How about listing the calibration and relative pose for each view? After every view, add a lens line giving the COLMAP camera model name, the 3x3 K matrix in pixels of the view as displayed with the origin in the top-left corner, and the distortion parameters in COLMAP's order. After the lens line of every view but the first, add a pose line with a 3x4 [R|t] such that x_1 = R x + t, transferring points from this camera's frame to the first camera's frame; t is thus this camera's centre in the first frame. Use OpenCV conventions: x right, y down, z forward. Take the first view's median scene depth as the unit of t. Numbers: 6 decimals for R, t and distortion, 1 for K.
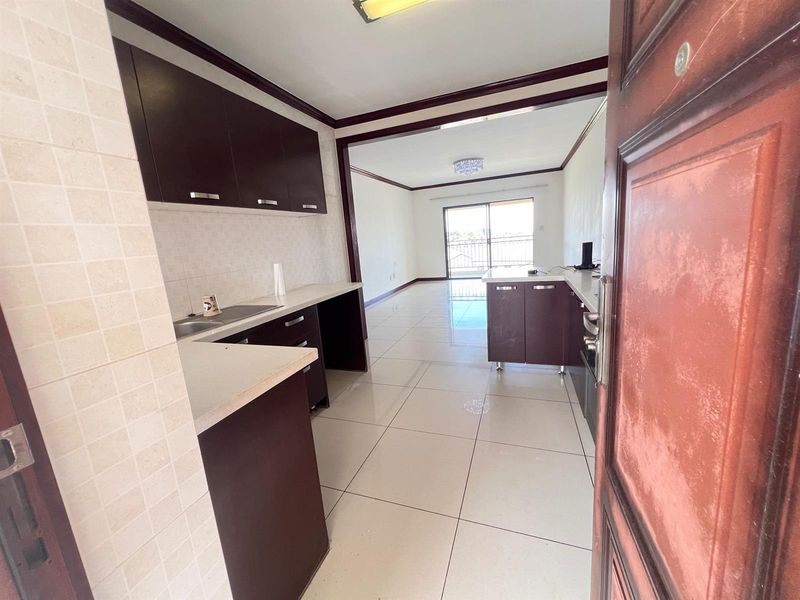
lens RADIAL K [[321.3, 0, 400.1], [0, 321.3, 298.5], [0, 0, 1]] dist [0.000303, -0.000086]
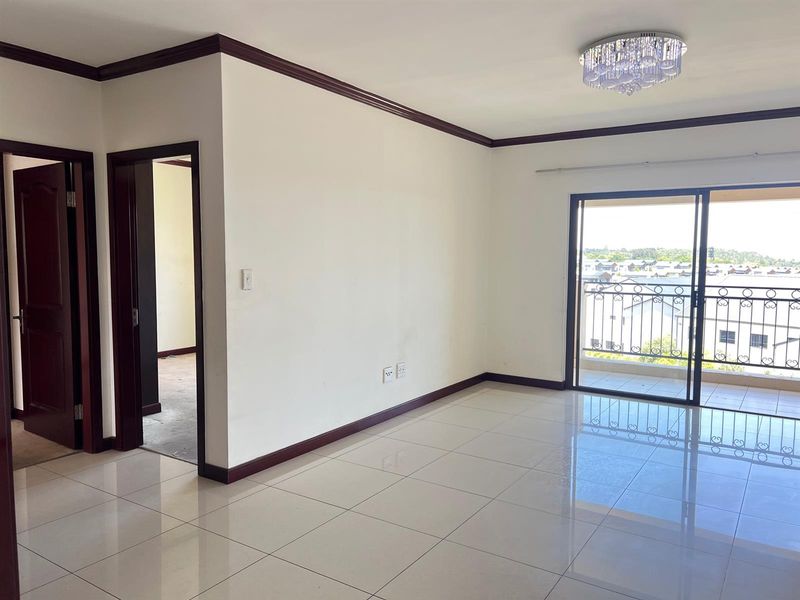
lens RADIAL K [[601.4, 0, 400.0], [0, 601.4, 300.0], [0, 0, 1]] dist [0.056455, -0.066082]
pose [[0.974090, 0.104887, -0.200369, 0.255794], [-0.124441, 0.988353, -0.087595, -0.211044], [0.188848, 0.110260, 0.975797, 0.802413]]
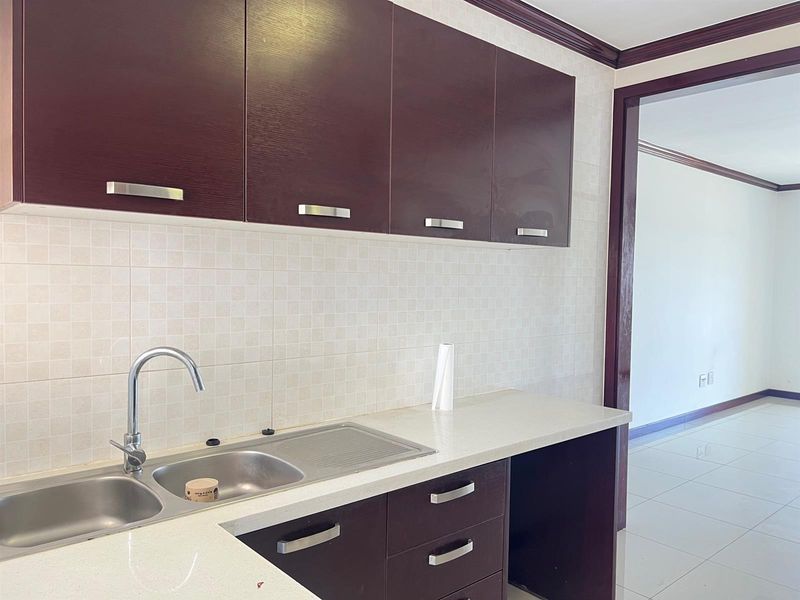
lens RADIAL K [[601.4, 0, 400.0], [0, 601.4, 300.0], [0, 0, 1]] dist [0.056455, -0.066082]
pose [[0.875092, 0.114744, -0.470158, -0.025068], [-0.174185, 0.981057, -0.084774, -0.073286], [0.451524, 0.156079, 0.878502, 0.145406]]
